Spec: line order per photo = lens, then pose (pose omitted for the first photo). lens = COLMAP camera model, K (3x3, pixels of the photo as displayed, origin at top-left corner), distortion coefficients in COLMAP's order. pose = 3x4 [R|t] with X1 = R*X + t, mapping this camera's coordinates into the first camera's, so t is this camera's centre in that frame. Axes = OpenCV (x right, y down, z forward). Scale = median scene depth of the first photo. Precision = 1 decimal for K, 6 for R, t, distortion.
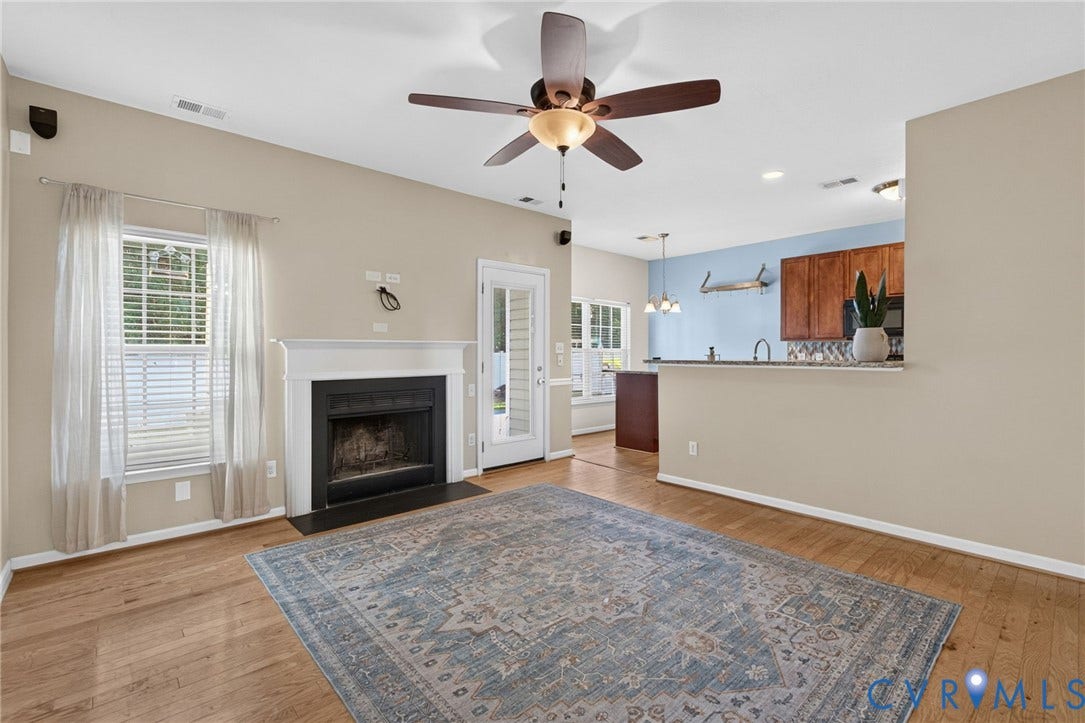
lens RADIAL K [[479.5, 0, 551.3], [0, 479.5, 357.7], [0, 0, 1]] dist [-0.000345, -0.000691]
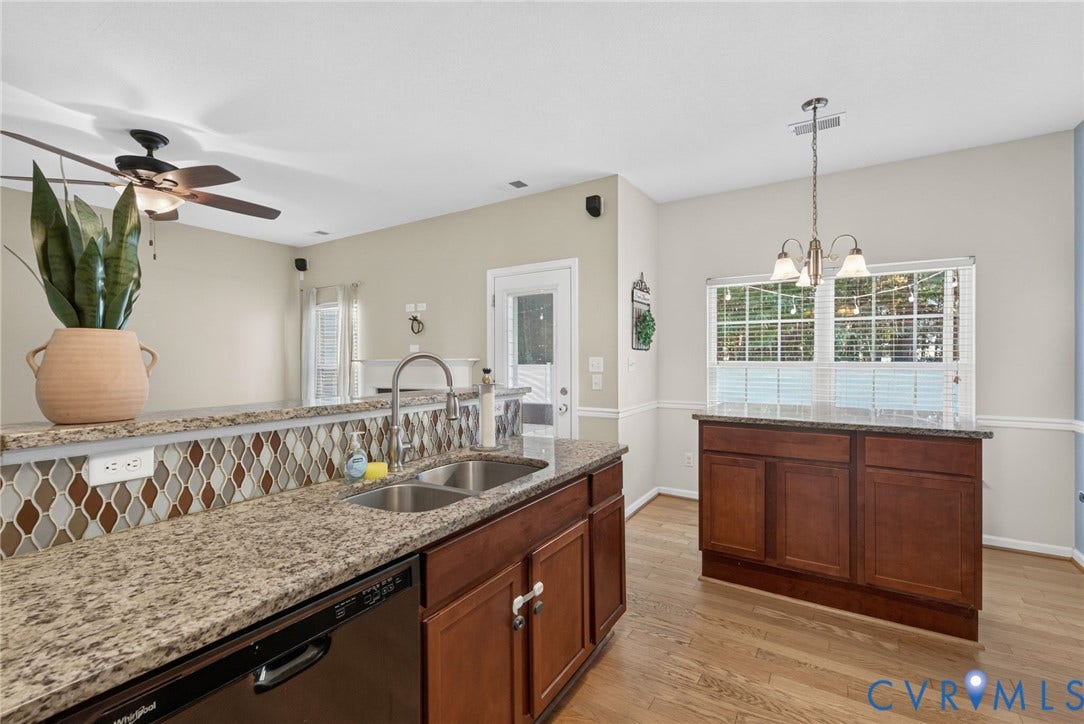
lens RADIAL K [[479.1, 0, 550.7], [0, 479.1, 358.2], [0, 0, 1]] dist [-0.000345, -0.000691]
pose [[0.270647, -0.007455, -0.962650, 1.003239], [-0.005750, 0.999940, -0.009360, -0.033242], [0.962661, 0.008069, 0.270588, 1.107252]]
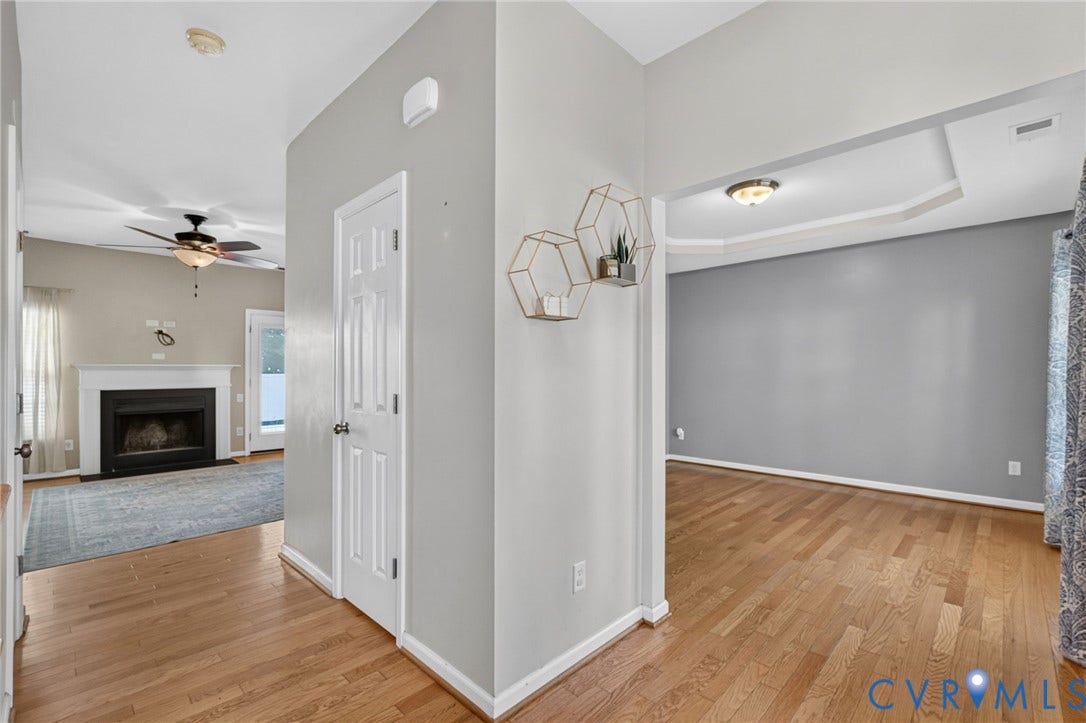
lens RADIAL K [[470.5, 0, 545.9], [0, 470.5, 369.7], [0, 0, 1]] dist [0.000328, -0.000349]
pose [[0.997958, -0.001809, 0.063853, 0.868920], [0.002781, 0.999882, -0.015133, 0.007216], [-0.063818, 0.015280, 0.997845, -0.646971]]
